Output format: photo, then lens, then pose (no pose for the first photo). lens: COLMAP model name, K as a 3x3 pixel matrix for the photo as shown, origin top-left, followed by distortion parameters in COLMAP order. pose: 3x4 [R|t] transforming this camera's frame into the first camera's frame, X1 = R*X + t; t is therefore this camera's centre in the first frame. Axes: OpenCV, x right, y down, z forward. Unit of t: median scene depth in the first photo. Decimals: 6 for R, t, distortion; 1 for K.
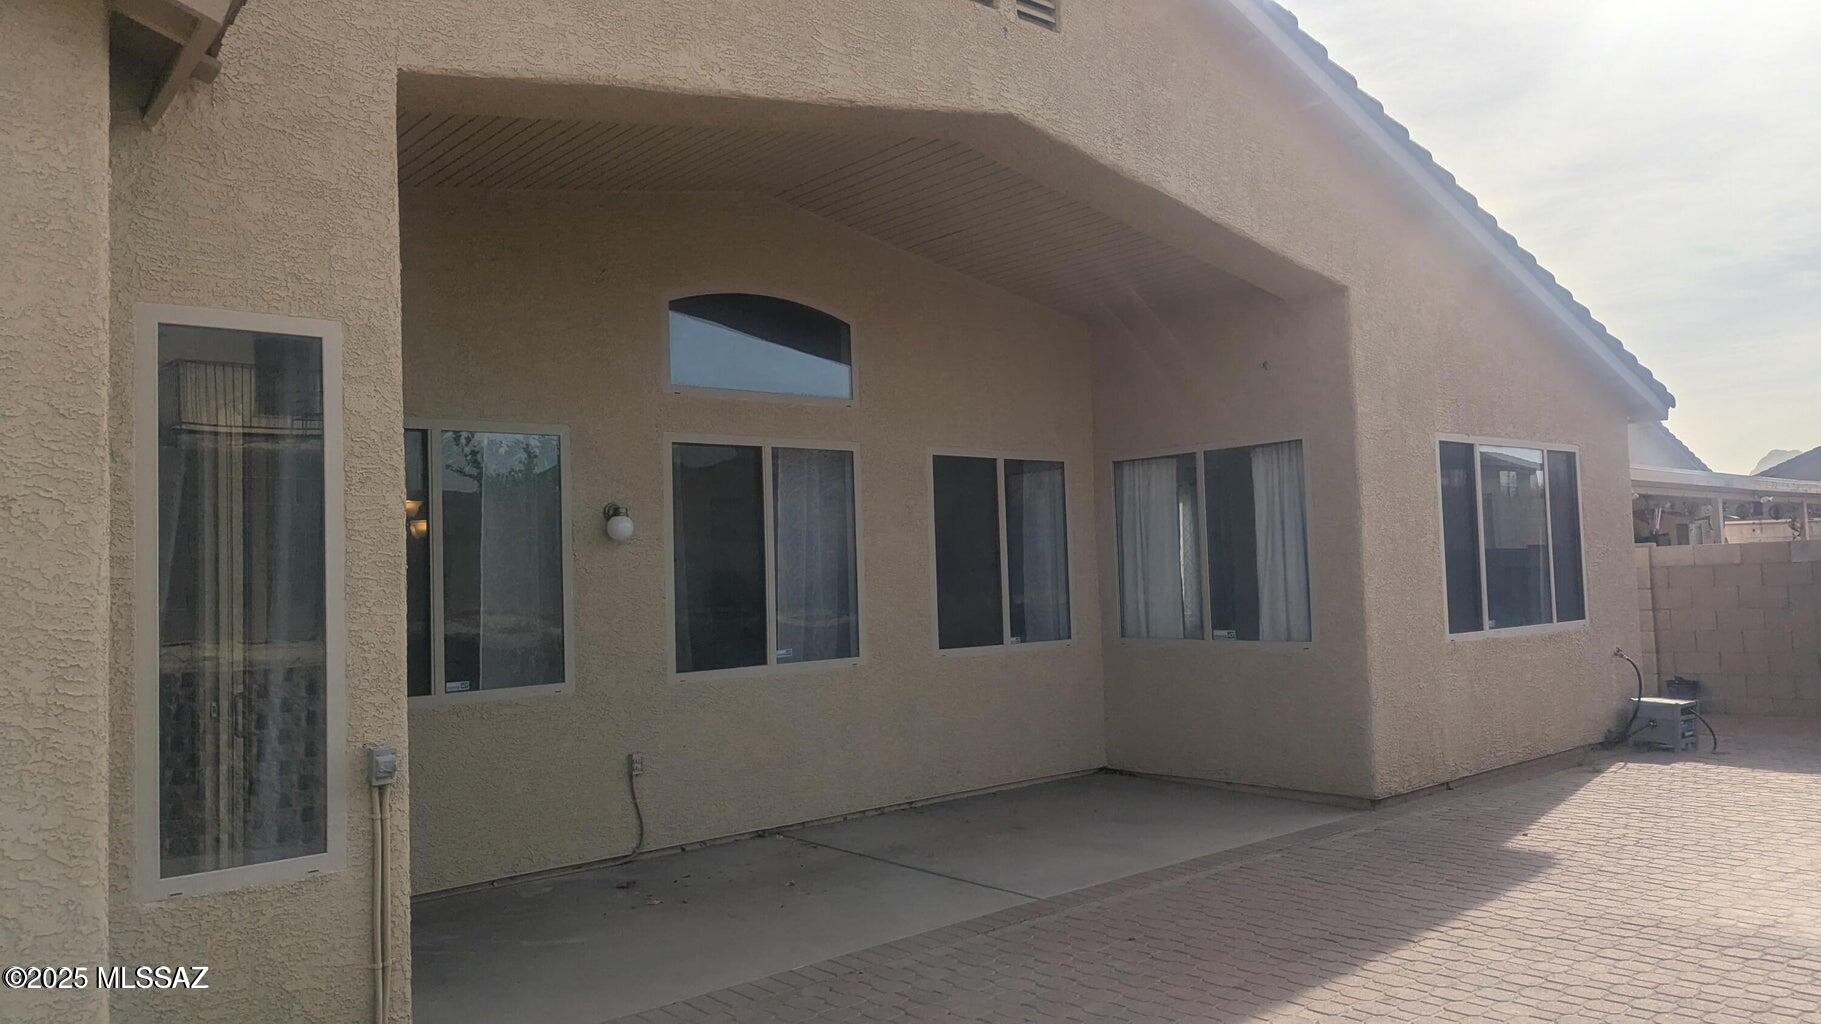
lens RADIAL K [[1297.0, 0, 919.3], [0, 1297.0, 506.8], [0, 0, 1]] dist [0.069840, -0.071591]
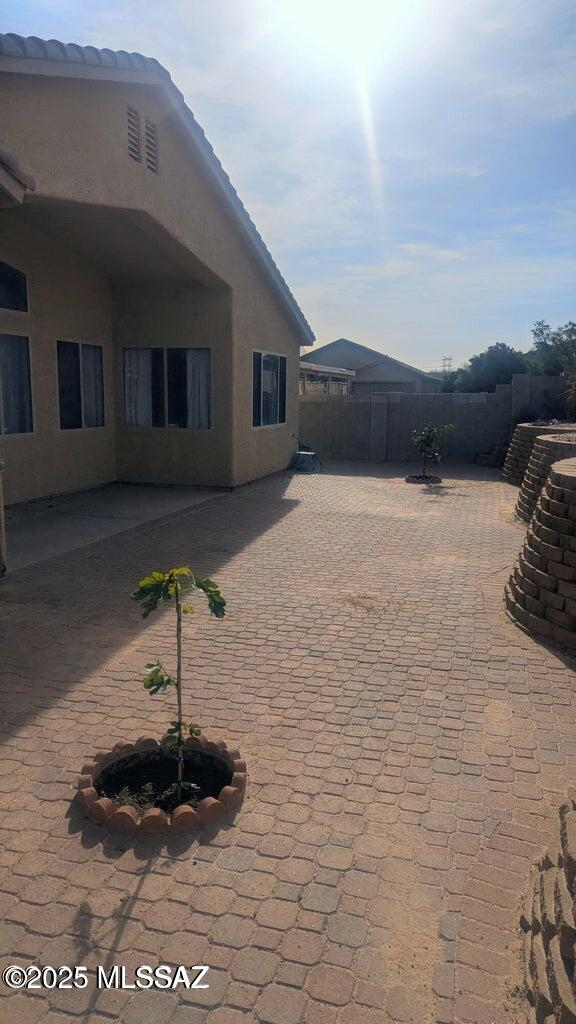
lens RADIAL K [[729.4, 0, 284.7], [0, 729.4, 511.6], [0, 0, 1]] dist [0.069840, -0.071591]
pose [[0.841405, -0.044520, 0.538569, -0.349424], [-0.068893, 0.979632, 0.188611, -0.018331], [-0.535996, -0.195802, 0.821200, -0.286212]]
